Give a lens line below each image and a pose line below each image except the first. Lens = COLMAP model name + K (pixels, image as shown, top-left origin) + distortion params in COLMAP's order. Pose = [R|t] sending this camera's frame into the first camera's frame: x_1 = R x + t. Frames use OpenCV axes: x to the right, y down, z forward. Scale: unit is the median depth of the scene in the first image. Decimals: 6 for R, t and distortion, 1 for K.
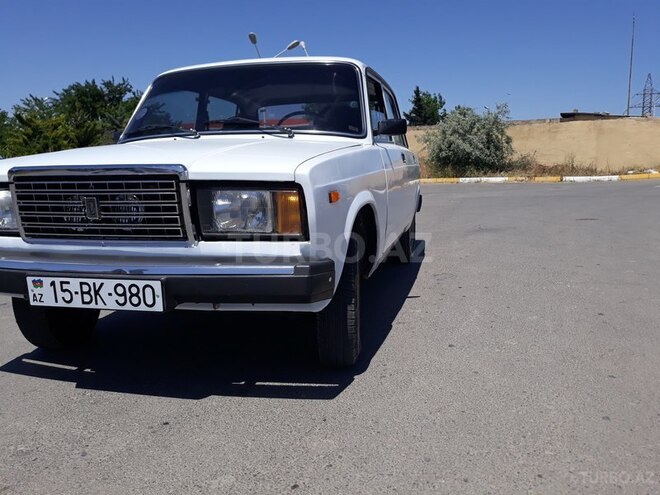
lens RADIAL K [[556.3, 0, 330.0], [0, 556.3, 247.5], [0, 0, 1]] dist [-0.001742, -0.007078]
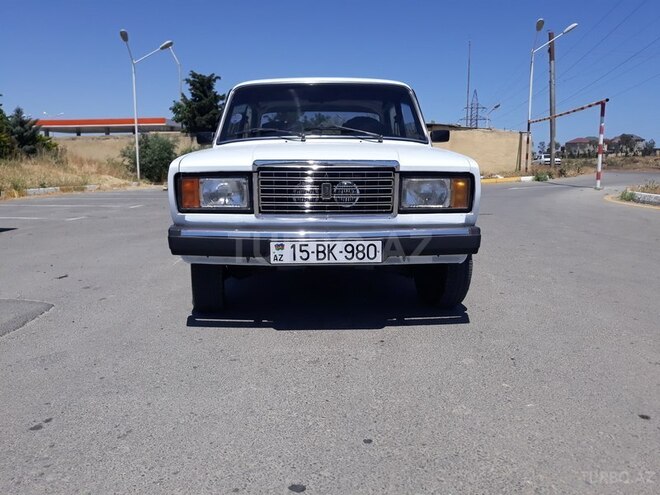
lens RADIAL K [[556.3, 0, 330.0], [0, 556.3, 247.5], [0, 0, 1]] dist [-0.001742, -0.007078]
pose [[0.965922, -0.024080, 0.257710, -0.771740], [0.025947, 0.999656, -0.003844, 0.076352], [-0.257528, 0.010400, 0.966215, -0.340736]]
